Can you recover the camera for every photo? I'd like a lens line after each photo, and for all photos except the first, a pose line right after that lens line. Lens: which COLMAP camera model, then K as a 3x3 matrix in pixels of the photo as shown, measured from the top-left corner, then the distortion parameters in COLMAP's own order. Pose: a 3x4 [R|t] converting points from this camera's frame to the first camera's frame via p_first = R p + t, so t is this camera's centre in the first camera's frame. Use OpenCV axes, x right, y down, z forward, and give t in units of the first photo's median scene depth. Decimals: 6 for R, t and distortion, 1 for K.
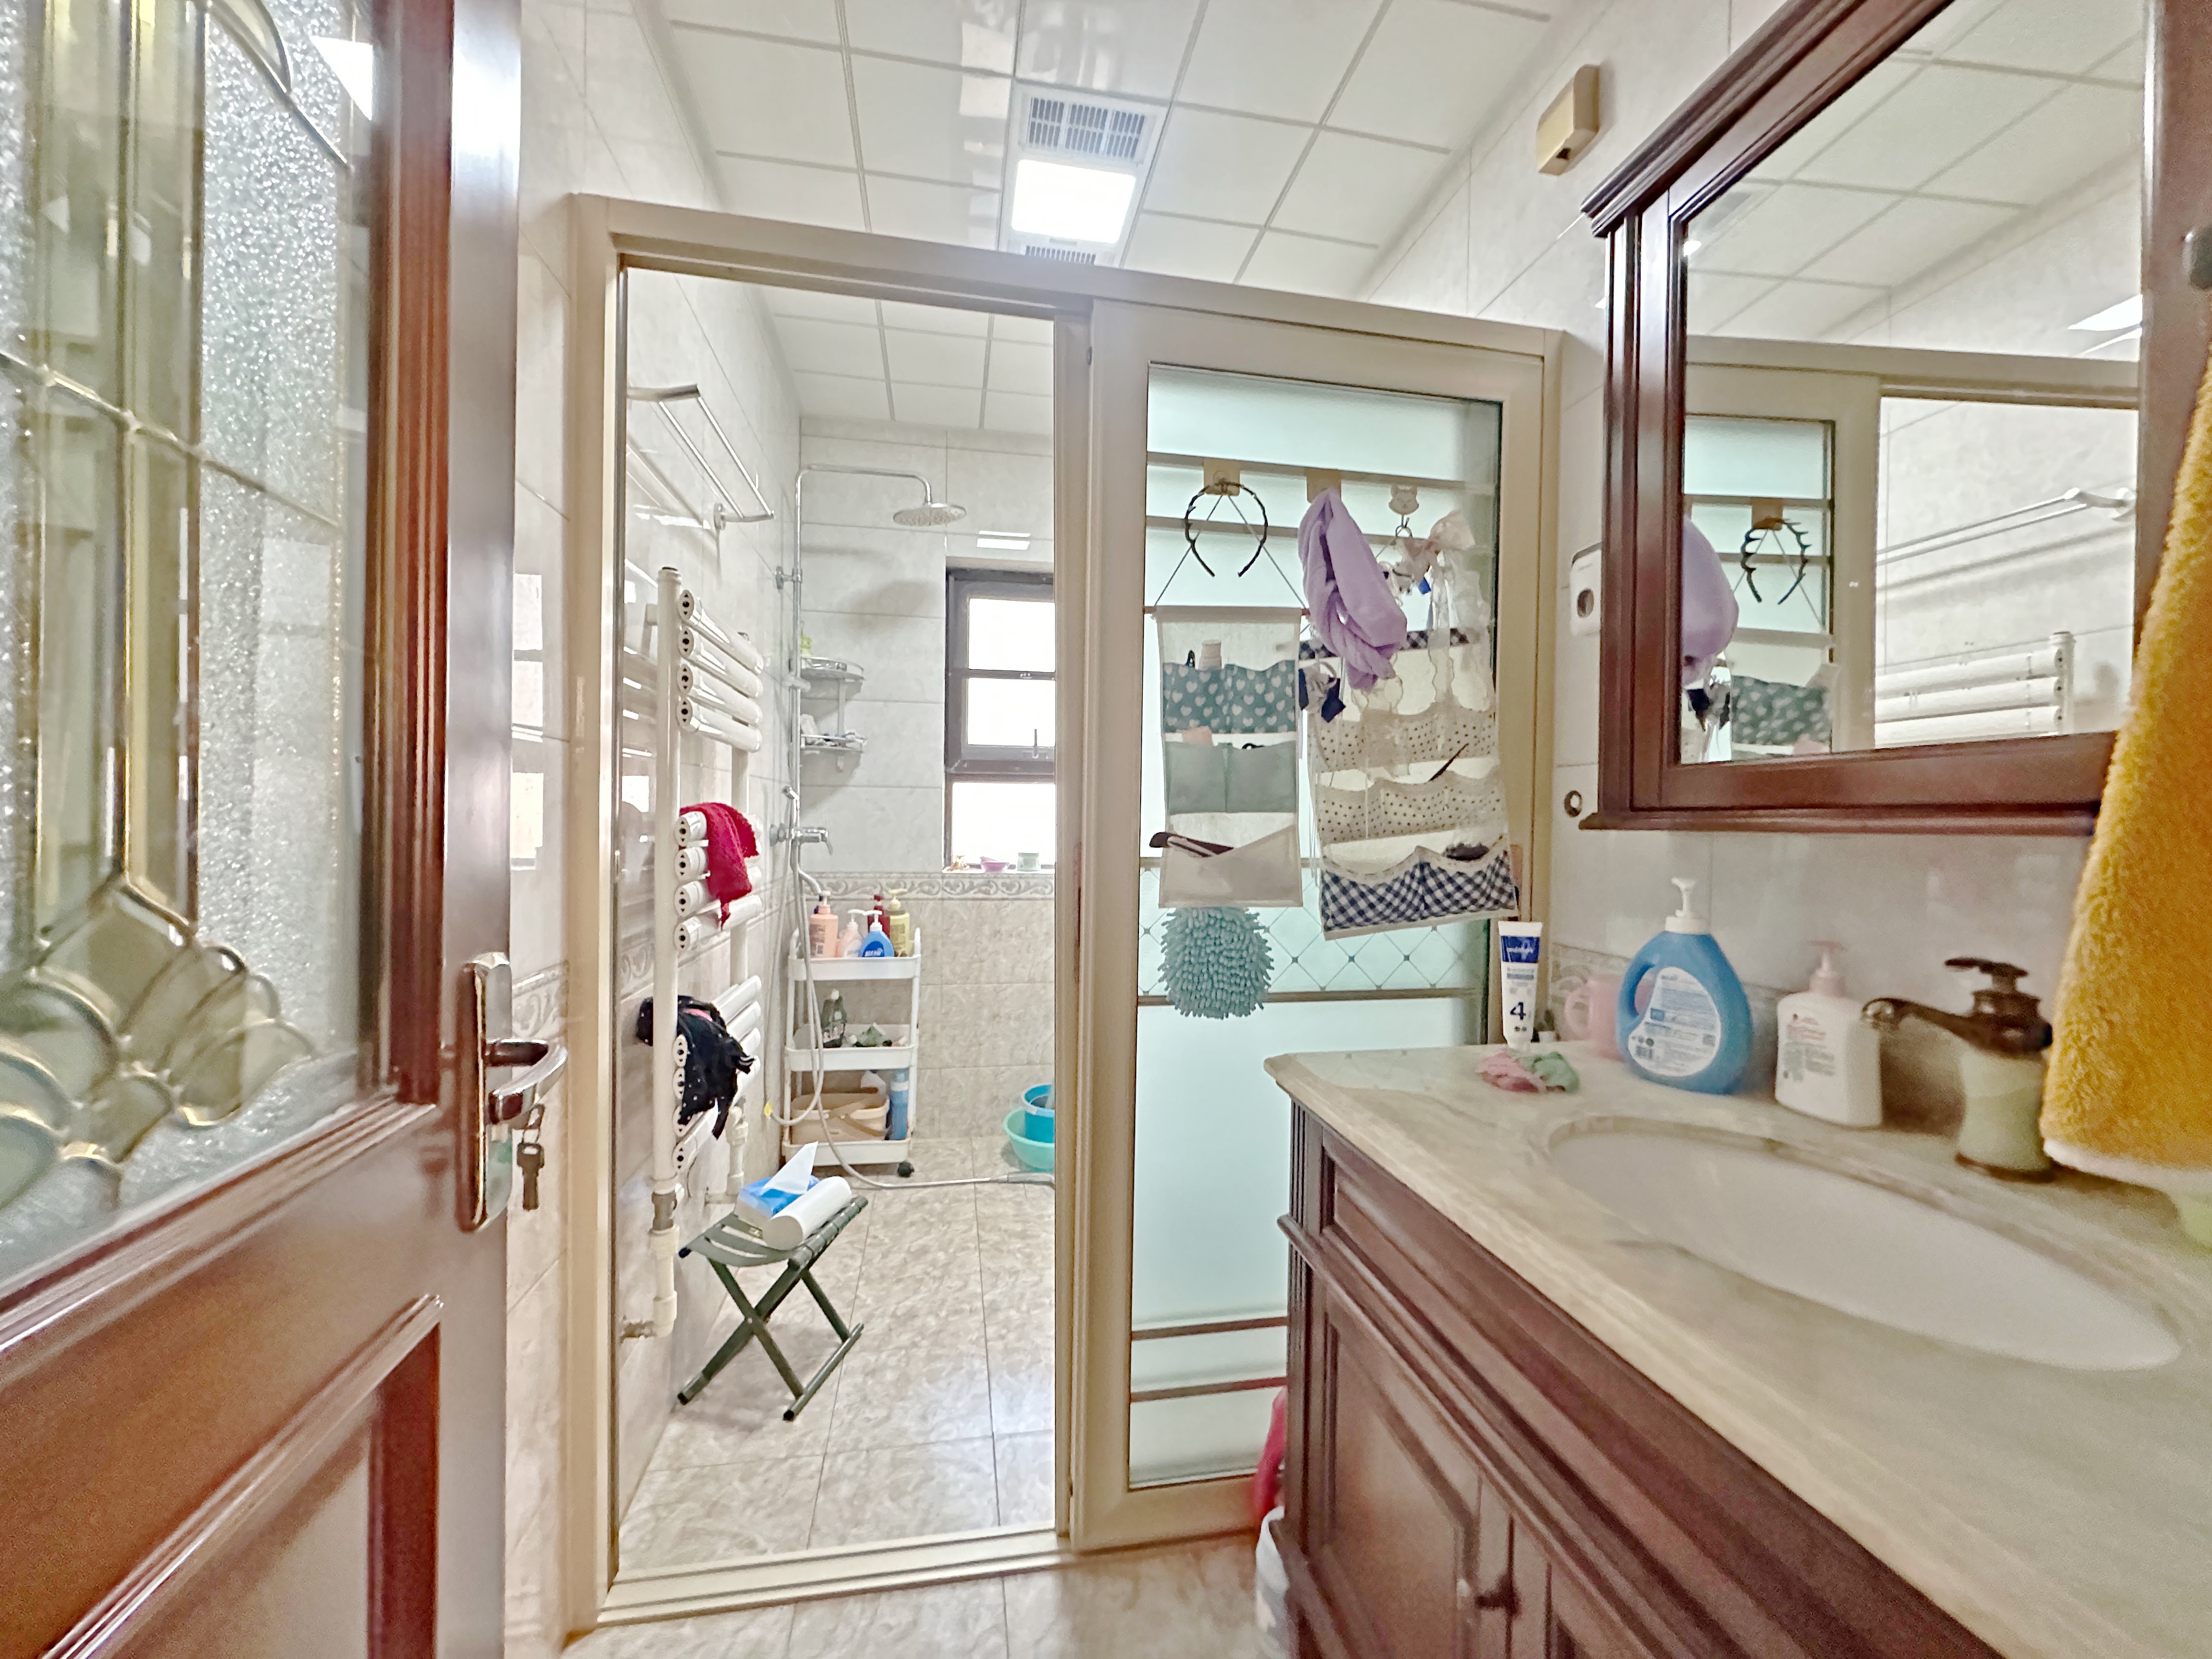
lens RADIAL K [[876.3, 0, 1107.7], [0, 876.3, 828.5], [0, 0, 1]] dist [-0.001080, -0.000156]
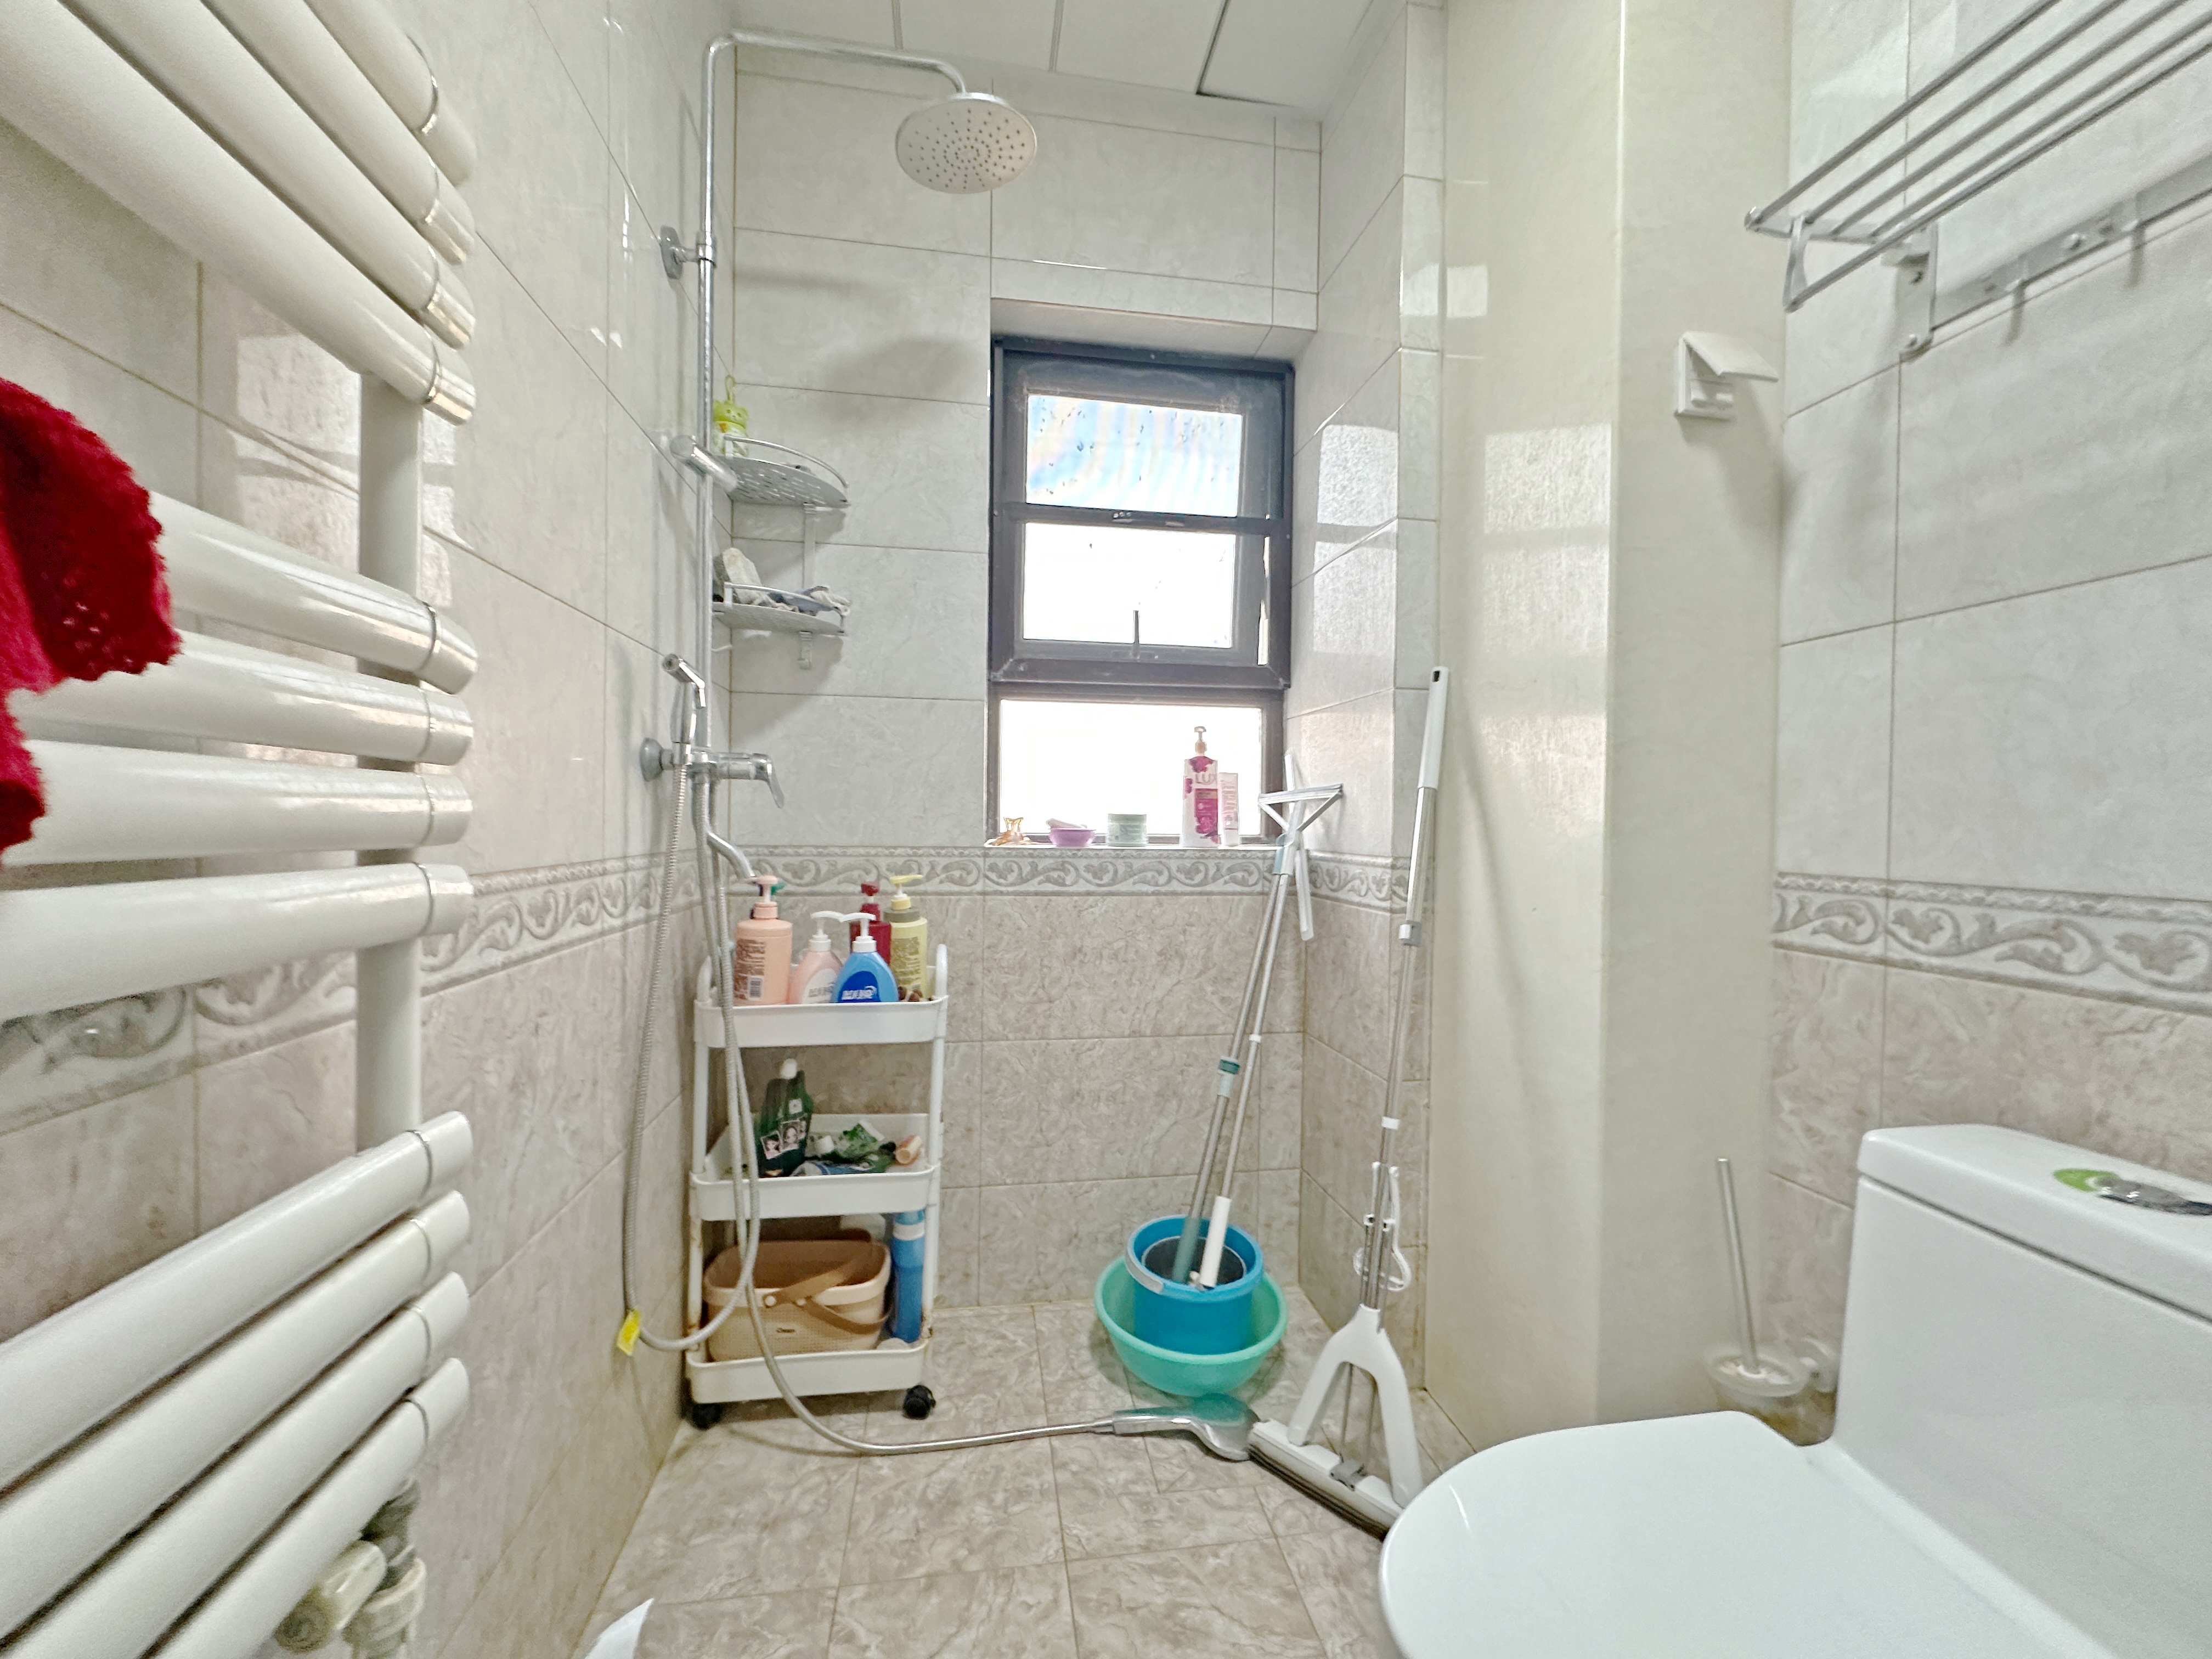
lens RADIAL K [[876.3, 0, 1101.5], [0, 876.3, 823.5], [0, 0, 1]] dist [-0.001080, -0.000156]
pose [[0.999543, -0.000756, -0.030224, -0.099135], [0.000521, 0.999970, -0.007758, 0.041397], [0.030229, 0.007739, 0.999513, 0.448564]]
